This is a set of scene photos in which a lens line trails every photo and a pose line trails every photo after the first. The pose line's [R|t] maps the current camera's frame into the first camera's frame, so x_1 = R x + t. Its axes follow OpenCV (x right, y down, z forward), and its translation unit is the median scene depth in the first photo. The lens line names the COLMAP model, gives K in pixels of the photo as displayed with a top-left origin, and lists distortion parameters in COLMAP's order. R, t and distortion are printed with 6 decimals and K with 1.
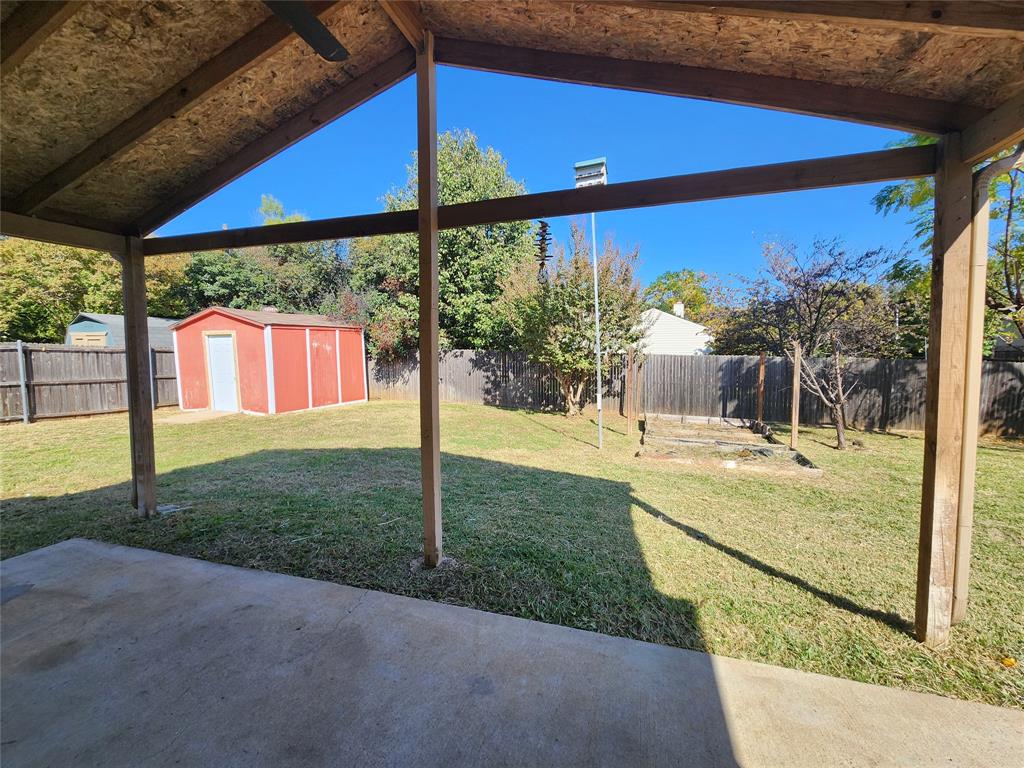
lens RADIAL K [[416.9, 0, 511.2], [0, 416.9, 383.2], [0, 0, 1]] dist [0.000593, 0.000369]
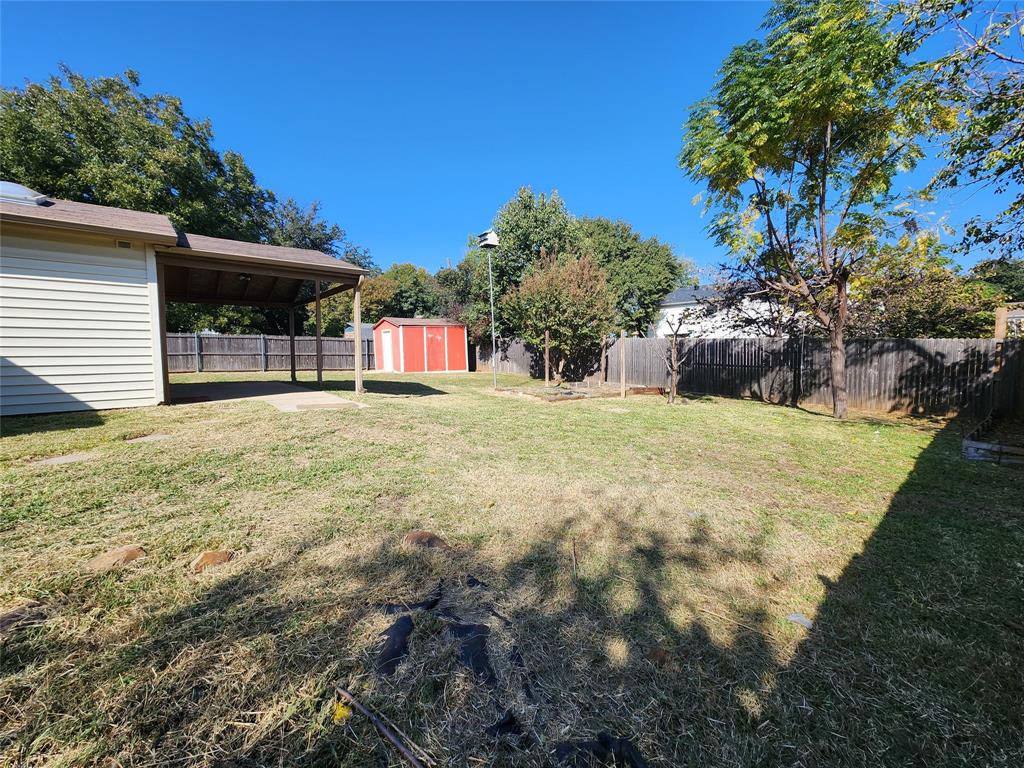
lens RADIAL K [[416.9, 0, 511.2], [0, 416.9, 383.2], [0, 0, 1]] dist [0.000593, 0.000369]
pose [[0.840256, 0.042188, -0.540546, 0.863145], [-0.037532, 0.999102, 0.019635, 0.065678], [0.540890, 0.003790, 0.841085, -0.326476]]
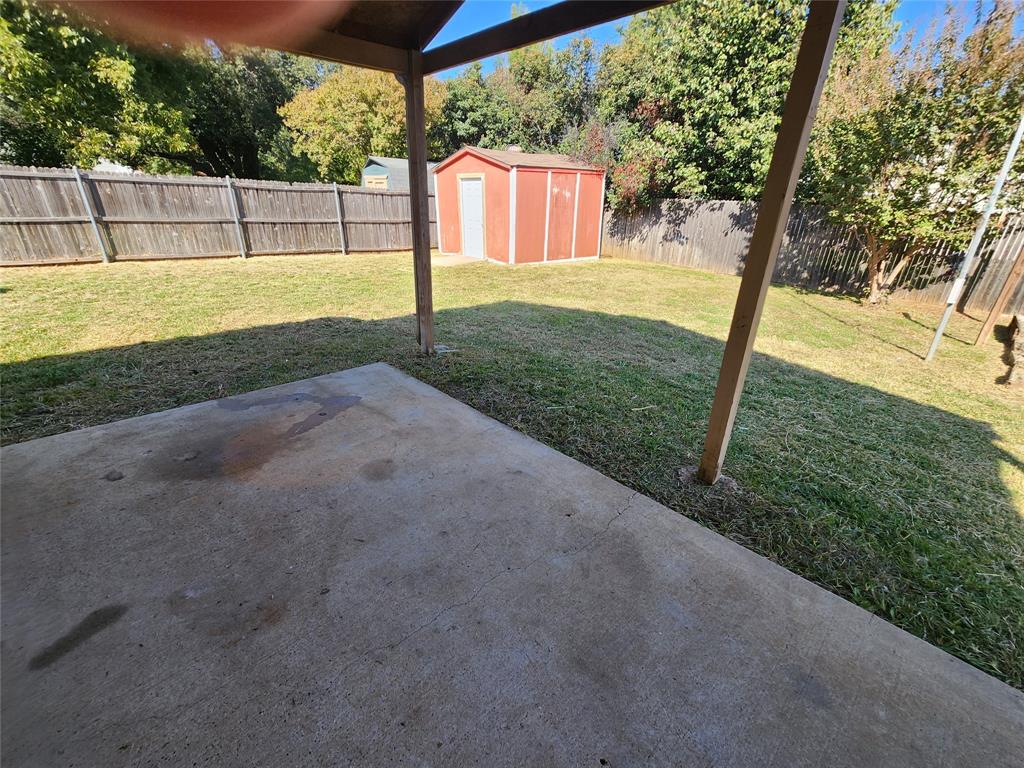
lens RADIAL K [[424.6, 0, 509.5], [0, 424.6, 394.3], [0, 0, 1]] dist [-0.000062, 0.000270]
pose [[0.872696, 0.223724, -0.433993, -0.052171], [-0.061867, 0.932350, 0.356223, 0.000595], [0.484329, -0.284025, 0.827499, 0.042508]]
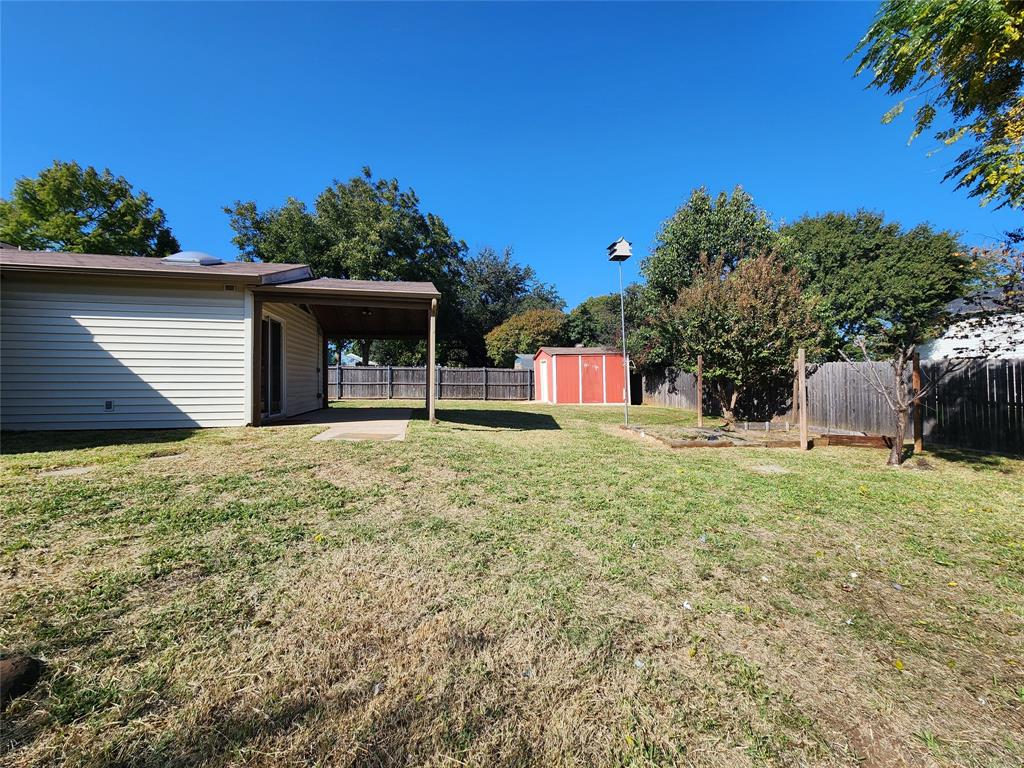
lens RADIAL K [[416.9, 0, 511.2], [0, 416.9, 383.2], [0, 0, 1]] dist [0.000593, 0.000369]
pose [[0.490638, 0.002922, -0.871358, 0.906604], [-0.062802, 0.997512, -0.032017, 0.053764], [0.869097, 0.070432, 0.489601, -0.060565]]
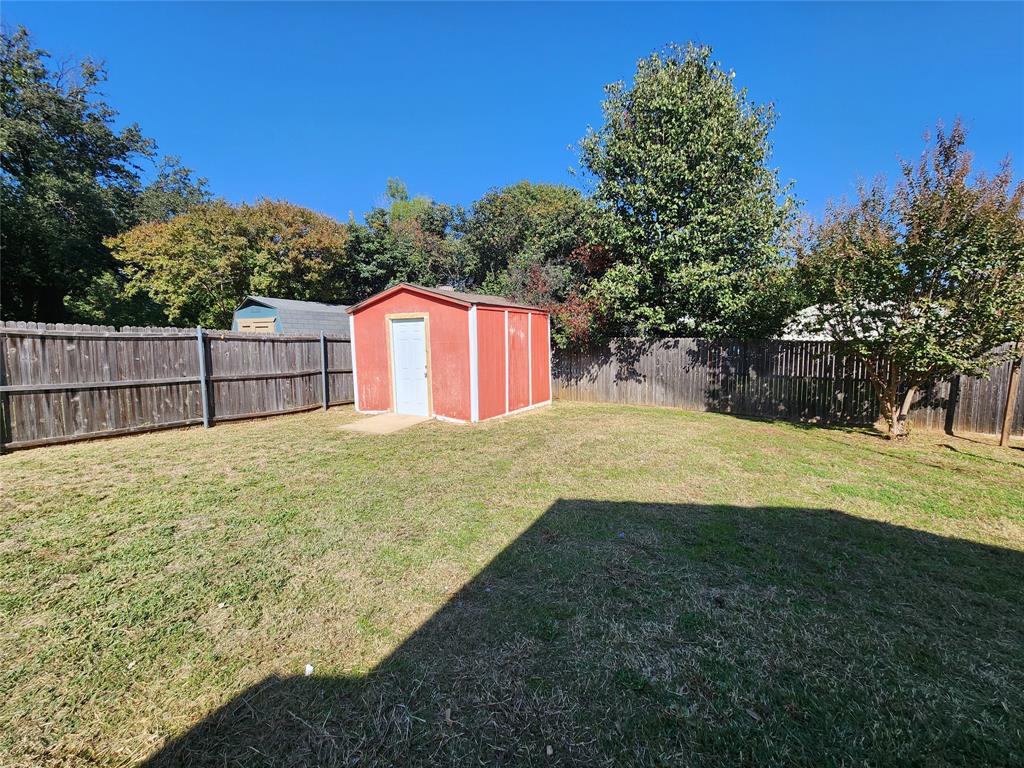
lens RADIAL K [[416.9, 0, 511.2], [0, 416.9, 383.2], [0, 0, 1]] dist [0.000593, 0.000369]
pose [[0.984040, 0.016944, -0.177140, -0.368783], [-0.013319, 0.999677, 0.021629, -0.014074], [0.177450, -0.018925, 0.983948, 0.260466]]
